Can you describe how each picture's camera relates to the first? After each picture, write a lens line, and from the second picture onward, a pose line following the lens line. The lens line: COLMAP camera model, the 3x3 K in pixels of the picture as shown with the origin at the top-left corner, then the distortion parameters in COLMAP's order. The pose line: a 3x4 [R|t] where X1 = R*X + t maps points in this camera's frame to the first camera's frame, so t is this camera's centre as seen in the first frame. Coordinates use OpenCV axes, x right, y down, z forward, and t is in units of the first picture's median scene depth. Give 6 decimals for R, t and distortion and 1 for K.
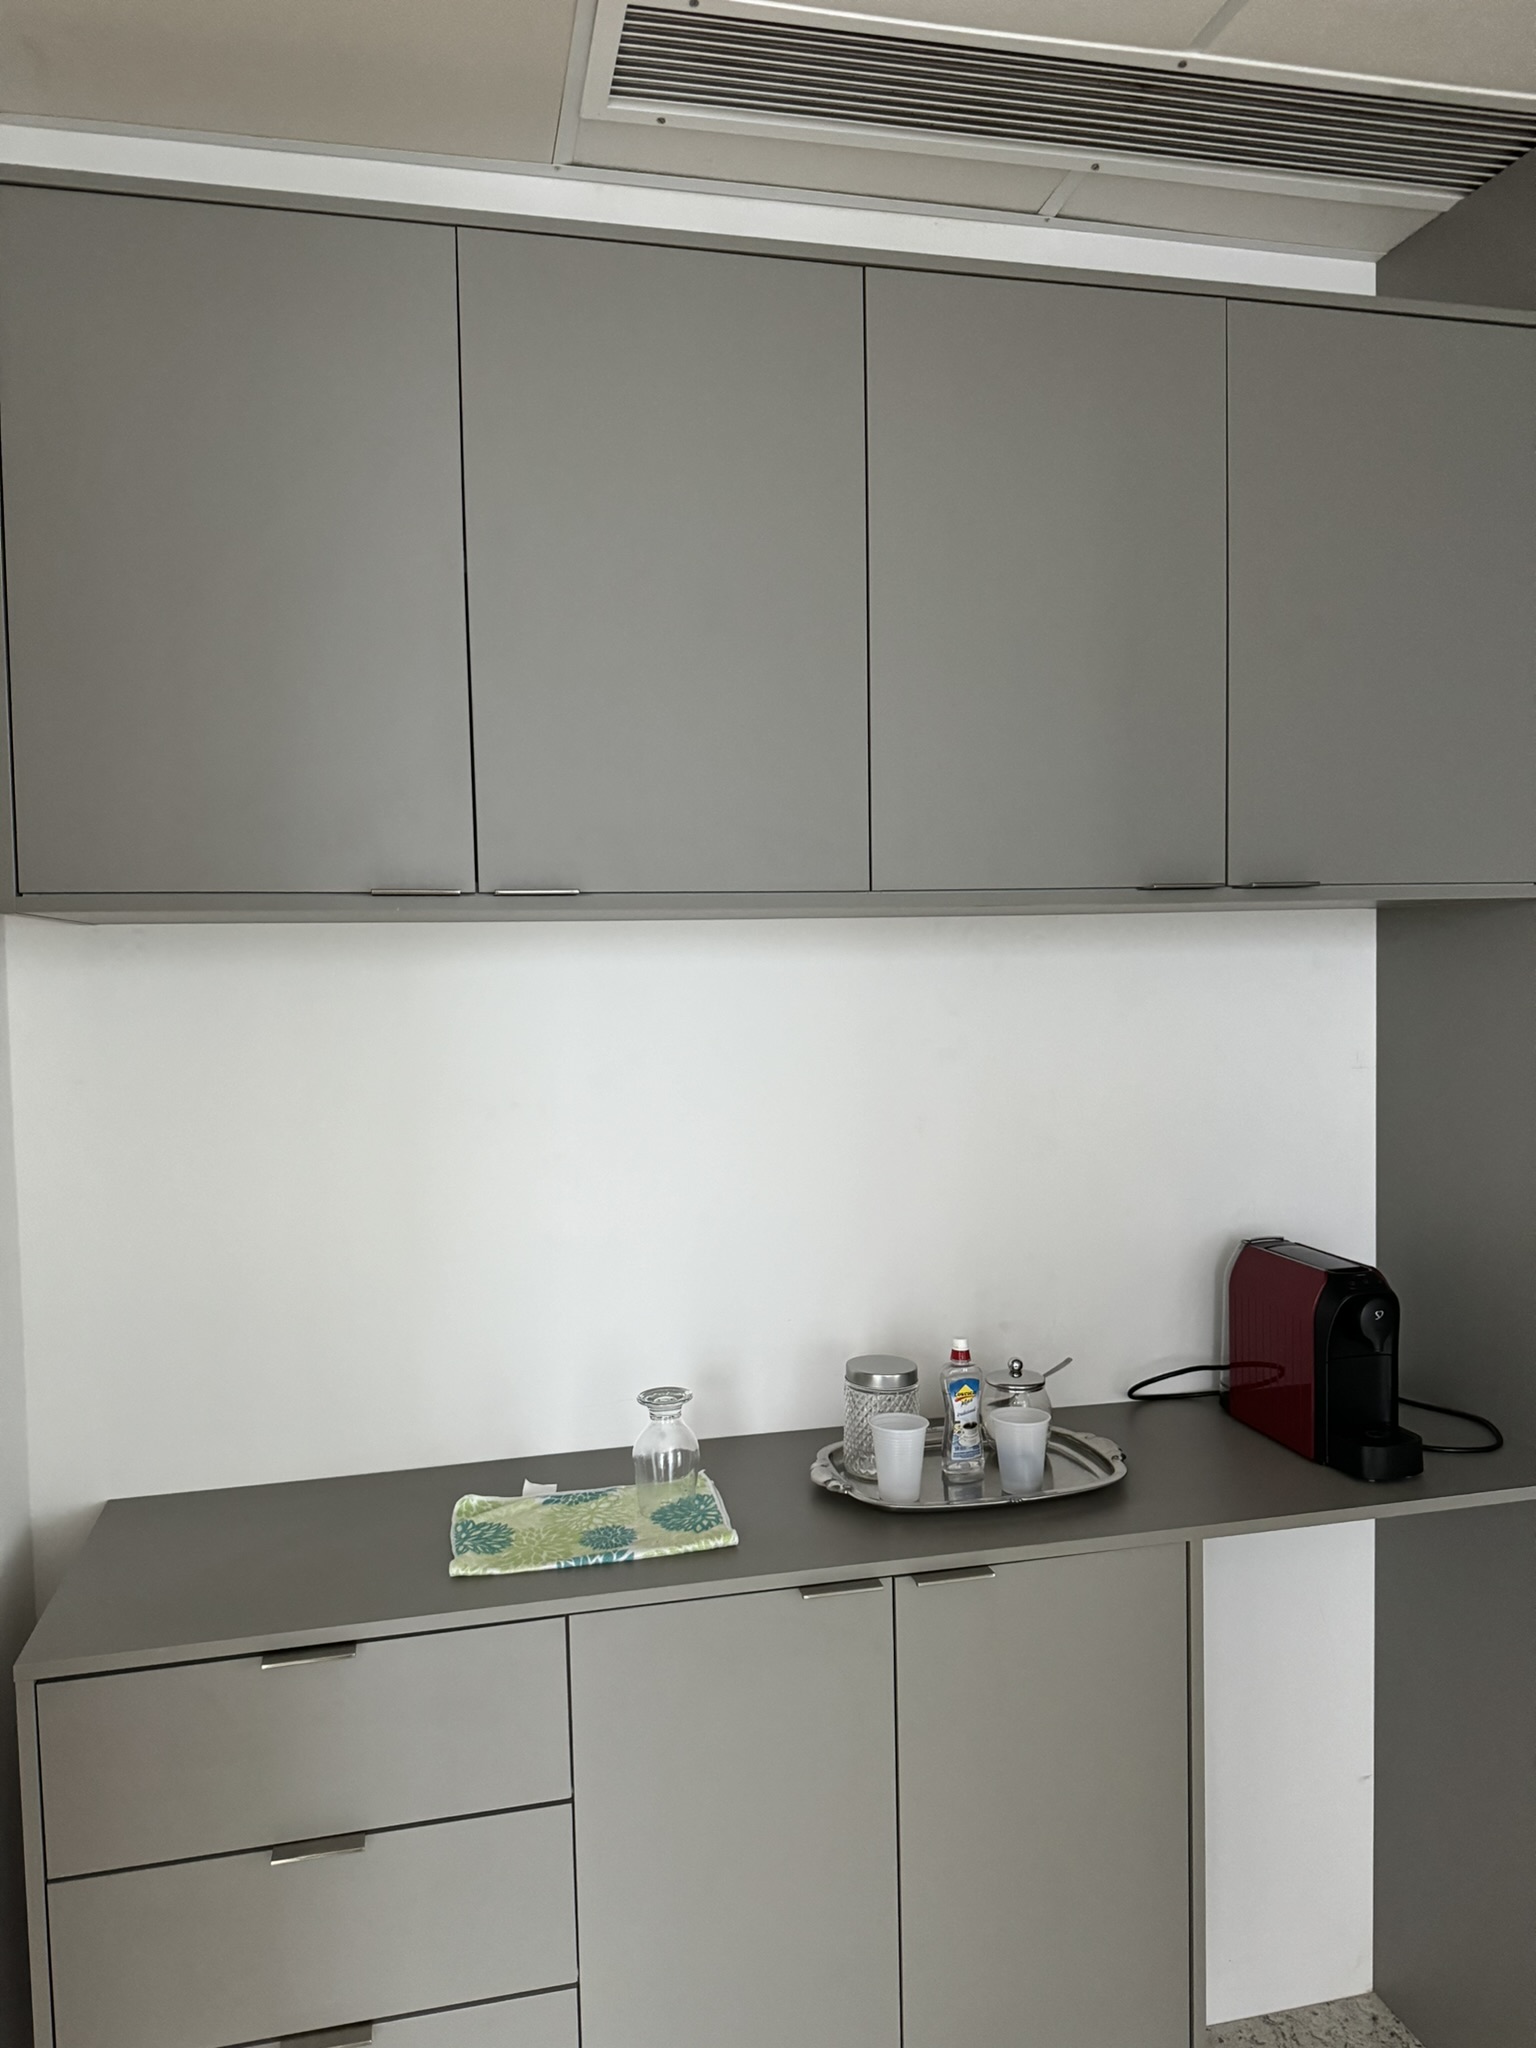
lens RADIAL K [[1447.1, 0, 727.7], [0, 1447.1, 1028.2], [0, 0, 1]] dist [0.029927, -0.045356]
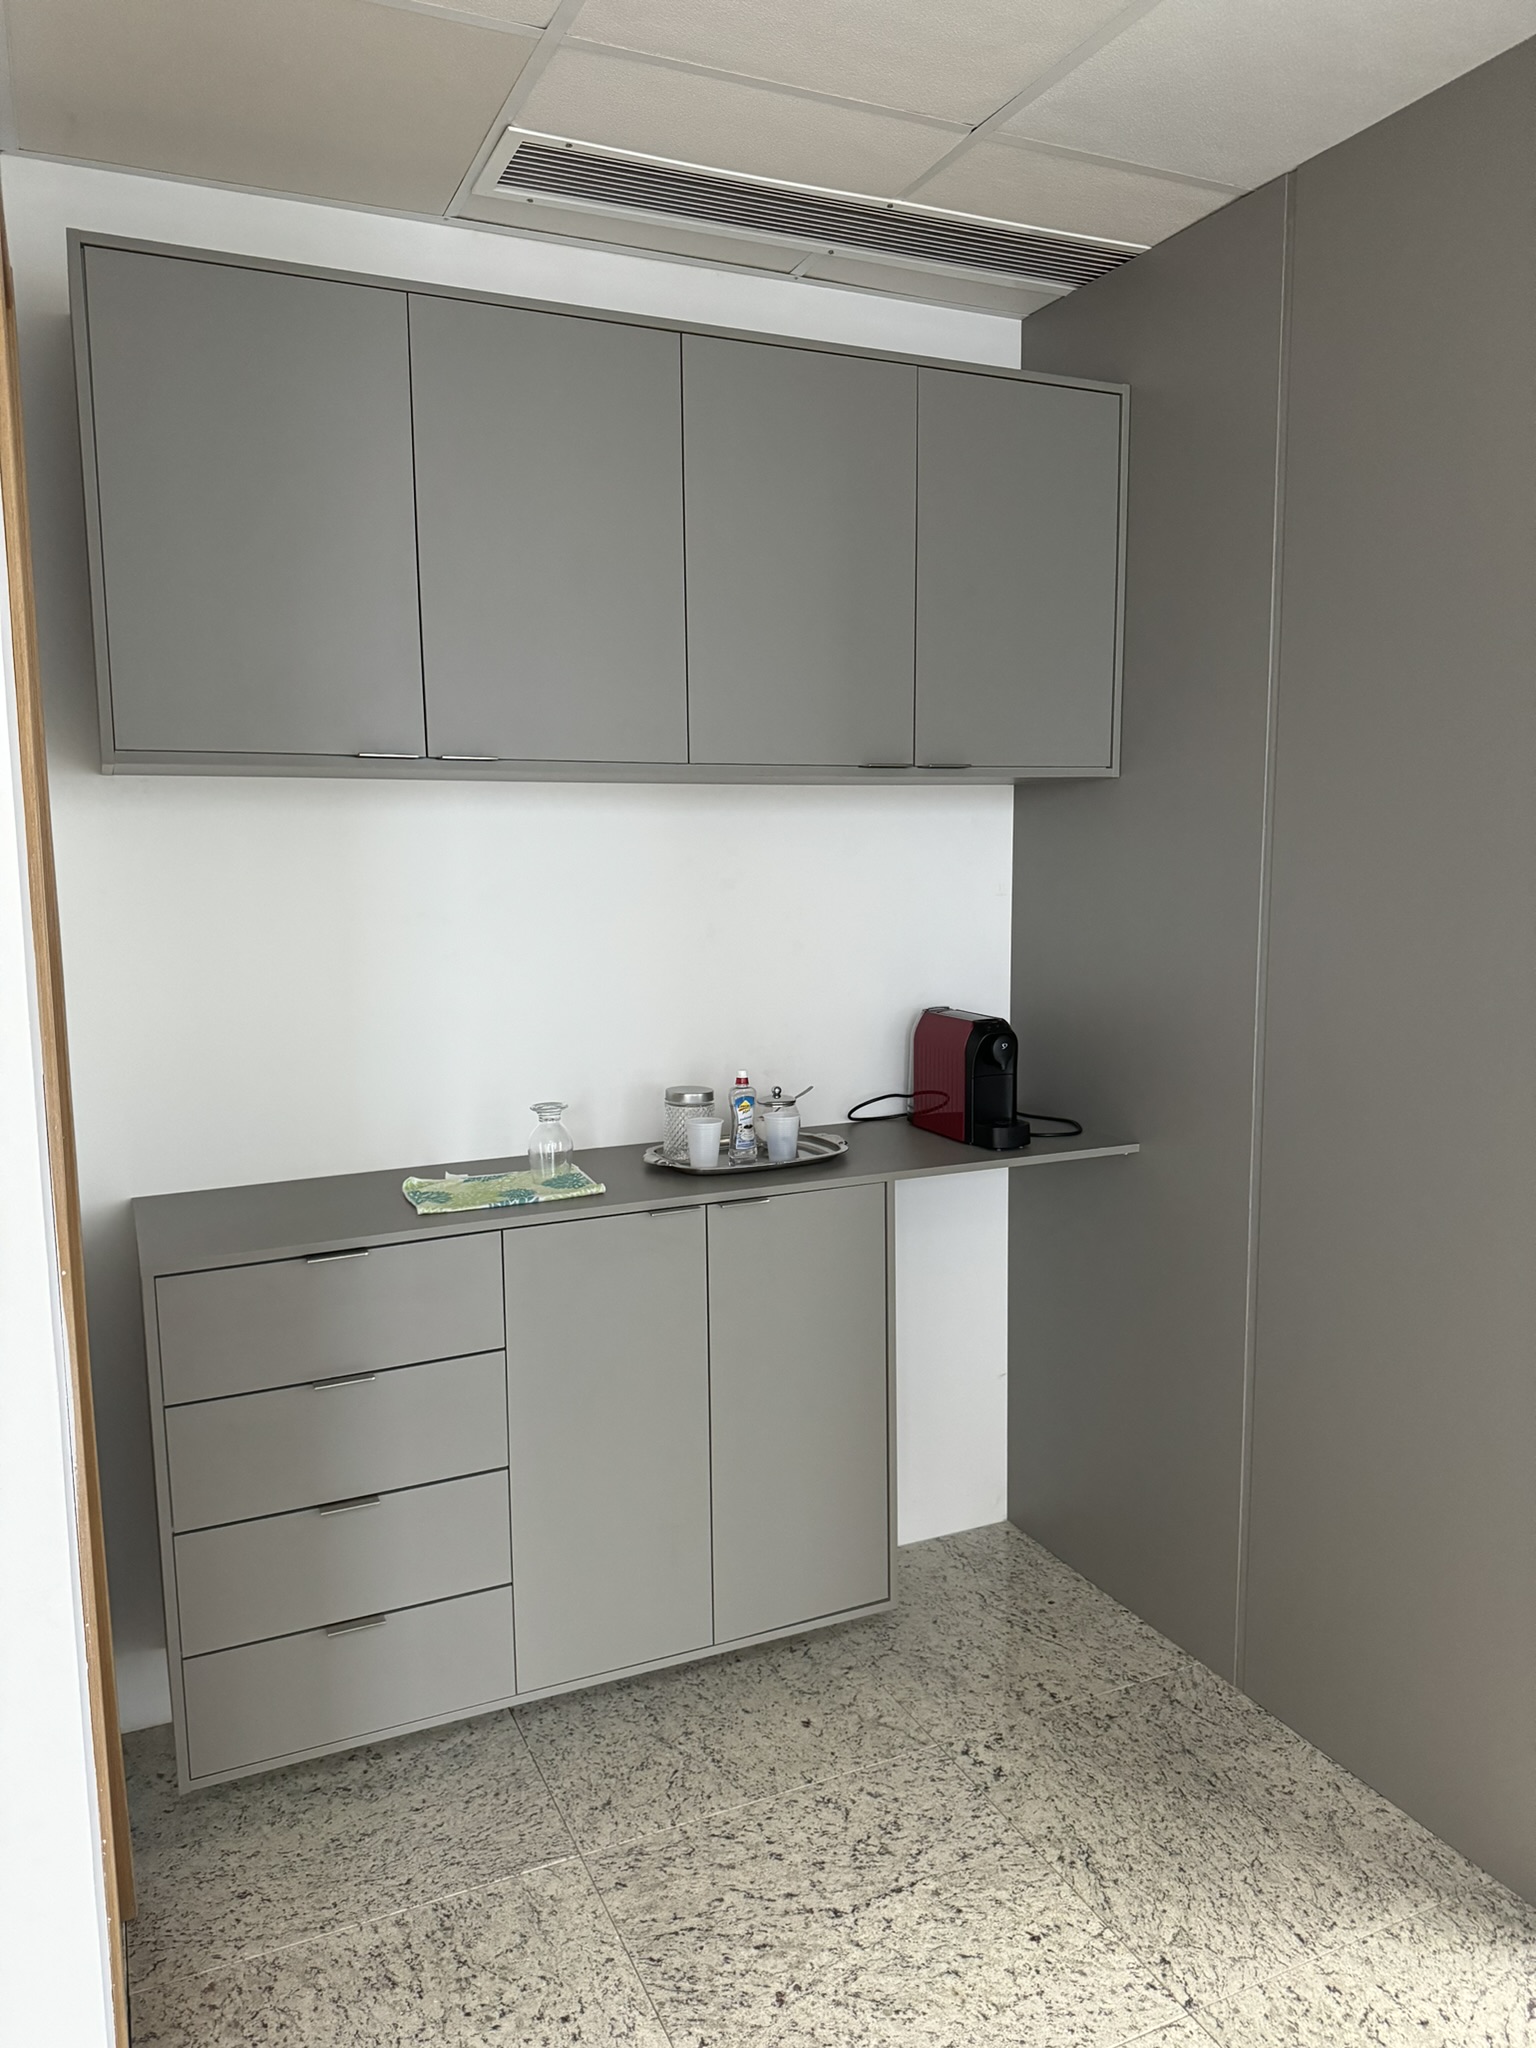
lens RADIAL K [[1447.1, 0, 763.7], [0, 1447.1, 1015.9], [0, 0, 1]] dist [0.029927, -0.045356]
pose [[0.976744, -0.014357, 0.213926, -0.136041], [-0.000433, 0.997621, 0.068929, 0.057224], [-0.214407, -0.067419, 0.974415, -0.453863]]
